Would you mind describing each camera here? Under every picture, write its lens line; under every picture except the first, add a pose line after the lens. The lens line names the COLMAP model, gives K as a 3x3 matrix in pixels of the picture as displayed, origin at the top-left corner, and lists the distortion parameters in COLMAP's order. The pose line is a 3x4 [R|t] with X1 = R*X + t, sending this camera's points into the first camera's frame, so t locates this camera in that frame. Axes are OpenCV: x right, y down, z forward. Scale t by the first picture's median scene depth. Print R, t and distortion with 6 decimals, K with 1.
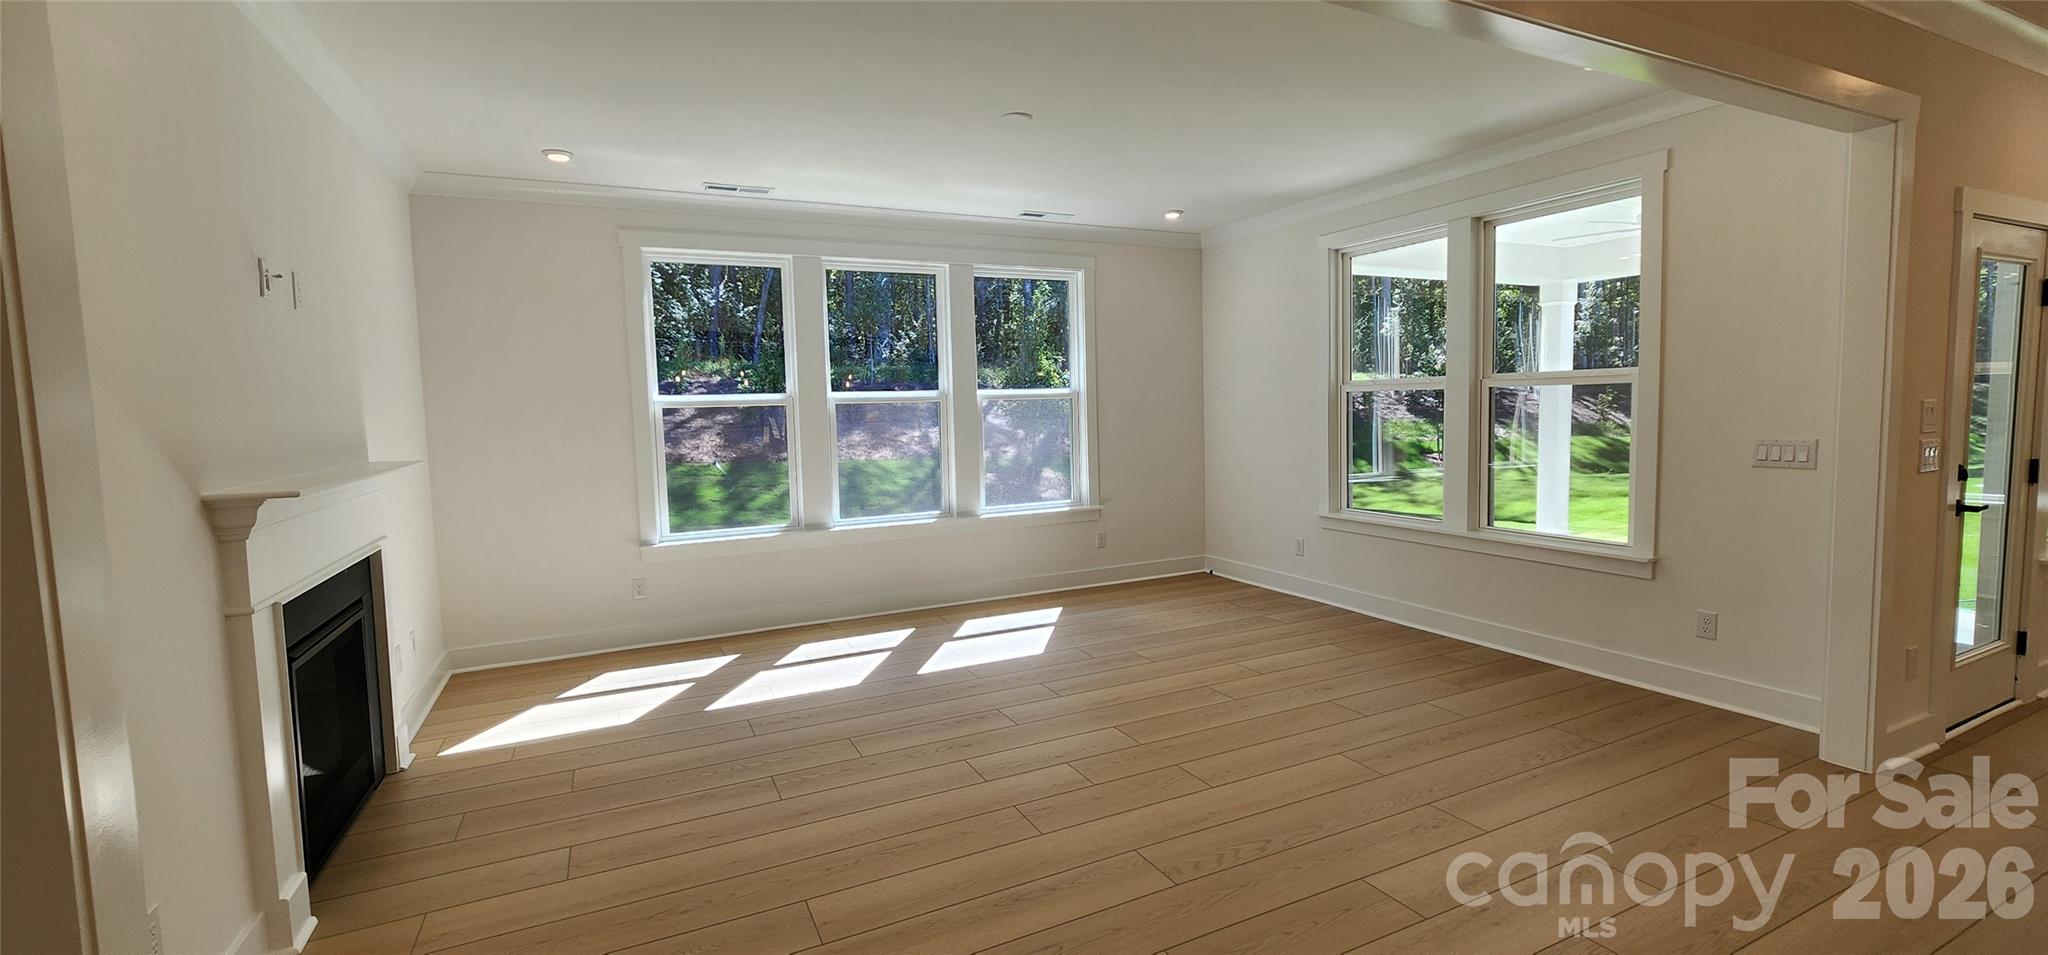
lens RADIAL K [[833.9, 0, 1025.0], [0, 833.9, 470.3], [0, 0, 1]] dist [0.000445, 0.000689]
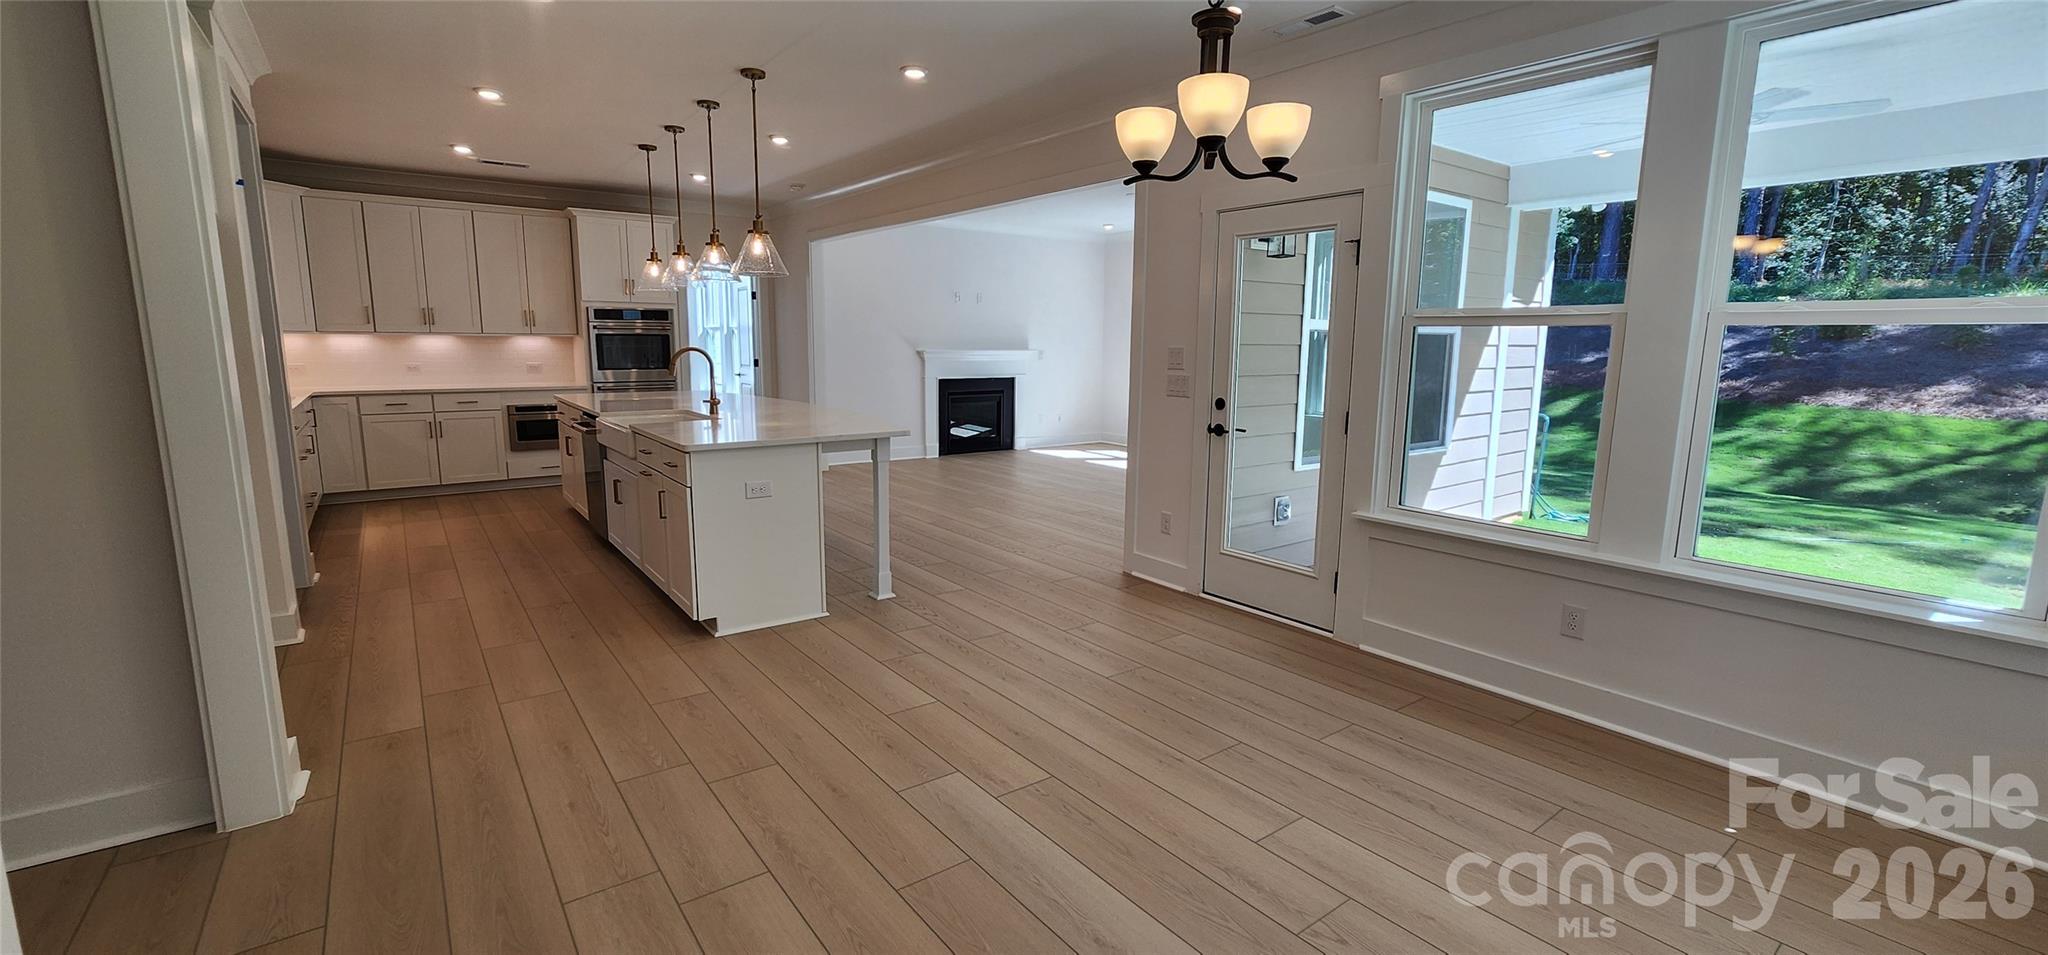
lens RADIAL K [[833.9, 0, 1026.6], [0, 833.9, 473.7], [0, 0, 1]] dist [0.000445, 0.000689]
pose [[0.203195, 0.183594, -0.961772, 2.379752], [-0.090068, 0.981604, 0.168351, -0.082375], [0.974987, 0.052417, 0.215993, 0.388984]]
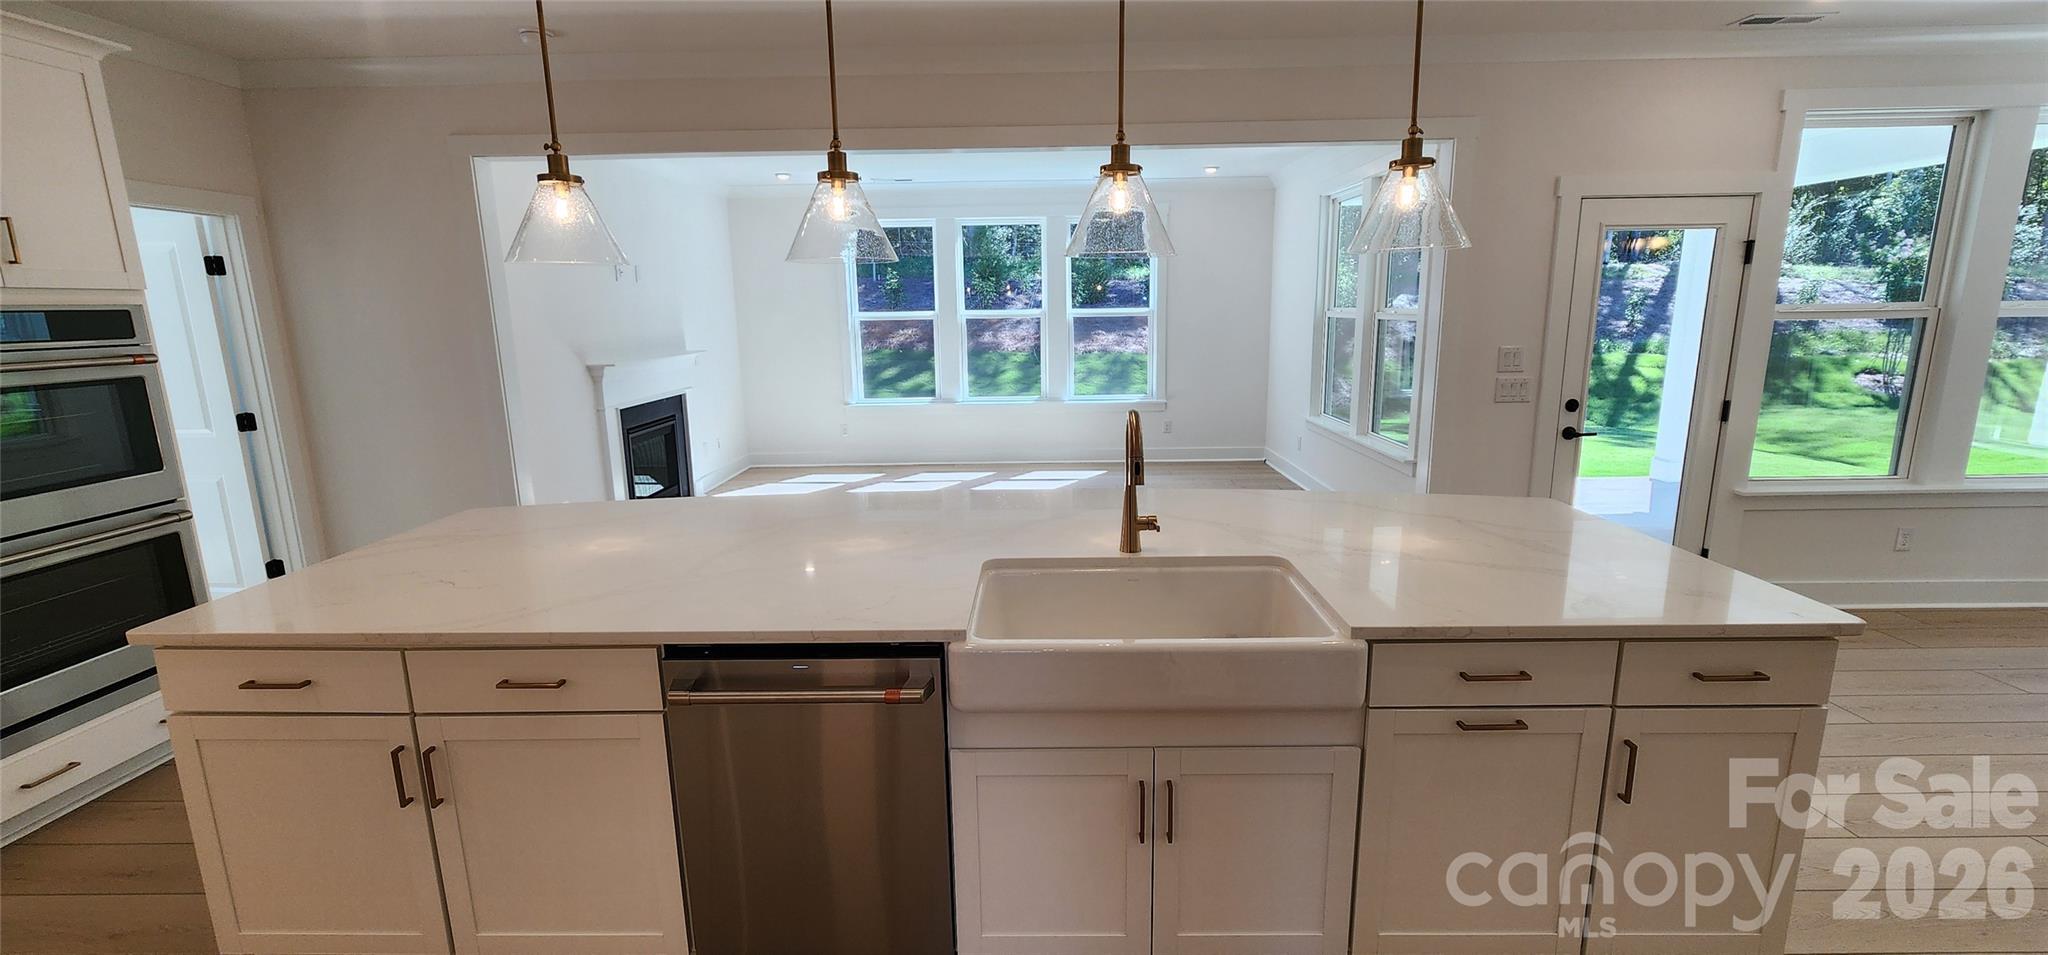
lens RADIAL K [[833.9, 0, 1035.0], [0, 833.9, 467.1], [0, 0, 1]] dist [0.000445, 0.000689]
pose [[0.894121, 0.096020, -0.437411, 0.976419], [-0.040920, 0.990174, 0.133717, -0.038676], [0.445953, -0.101660, 0.889265, -0.509113]]
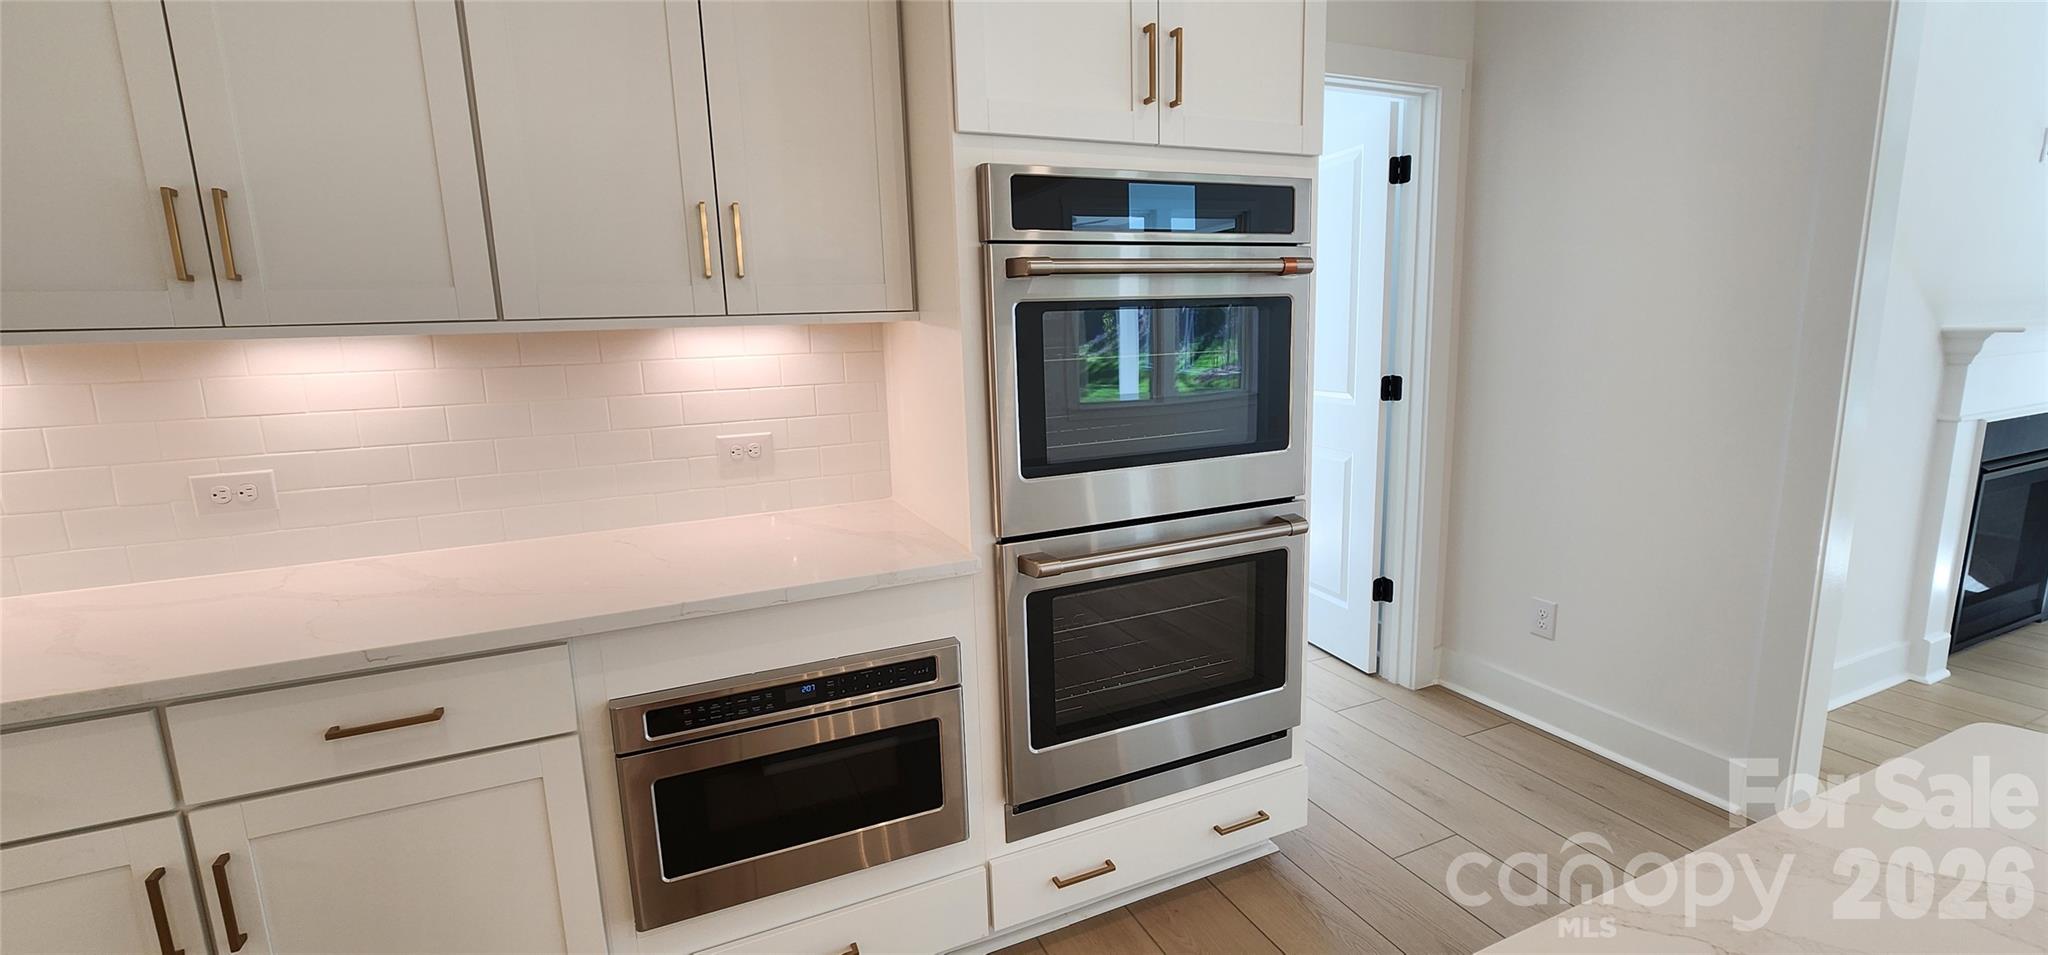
lens RADIAL K [[833.9, 0, 1030.8], [0, 833.9, 465.2], [0, 0, 1]] dist [0.000445, 0.000689]
pose [[-0.036579, 0.193673, -0.980384, 0.286389], [-0.046343, 0.979656, 0.195258, 0.033224], [0.998256, 0.052576, -0.026860, -0.279536]]
